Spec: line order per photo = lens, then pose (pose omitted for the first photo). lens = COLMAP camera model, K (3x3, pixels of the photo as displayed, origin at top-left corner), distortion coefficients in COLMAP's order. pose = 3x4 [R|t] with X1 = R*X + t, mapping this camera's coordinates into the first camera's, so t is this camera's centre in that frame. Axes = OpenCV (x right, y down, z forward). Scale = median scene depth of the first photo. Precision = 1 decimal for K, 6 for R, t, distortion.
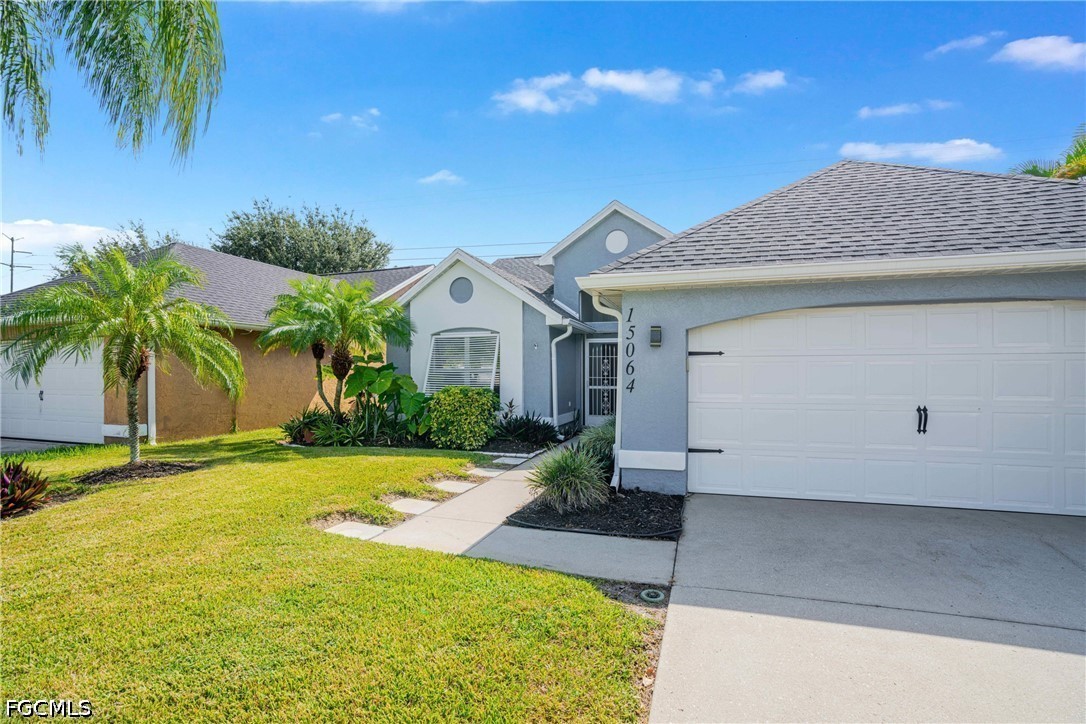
lens RADIAL K [[507.0, 0, 542.4], [0, 507.0, 373.8], [0, 0, 1]] dist [-0.026163, 0.000468]
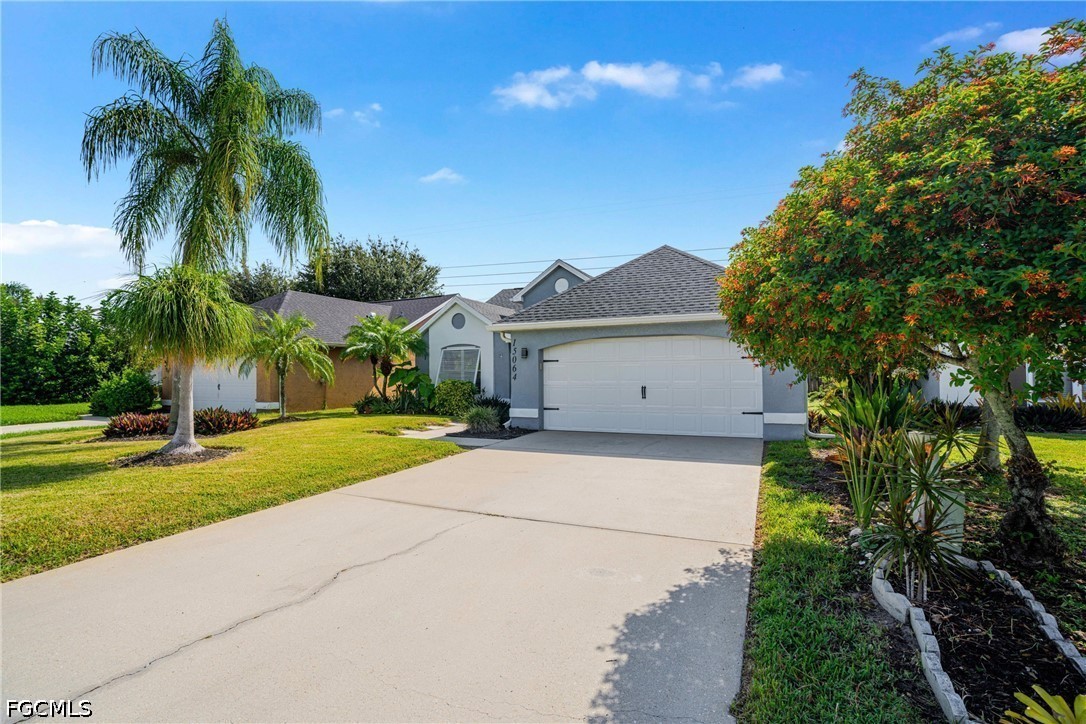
lens RADIAL K [[496.1, 0, 536.7], [0, 496.1, 363.9], [0, 0, 1]] dist [-0.001872, 0.000773]
pose [[0.992700, -0.008552, -0.120305, 0.290647], [0.006034, 0.999755, -0.021277, 0.008193], [0.120457, 0.020396, 0.992509, -0.568843]]
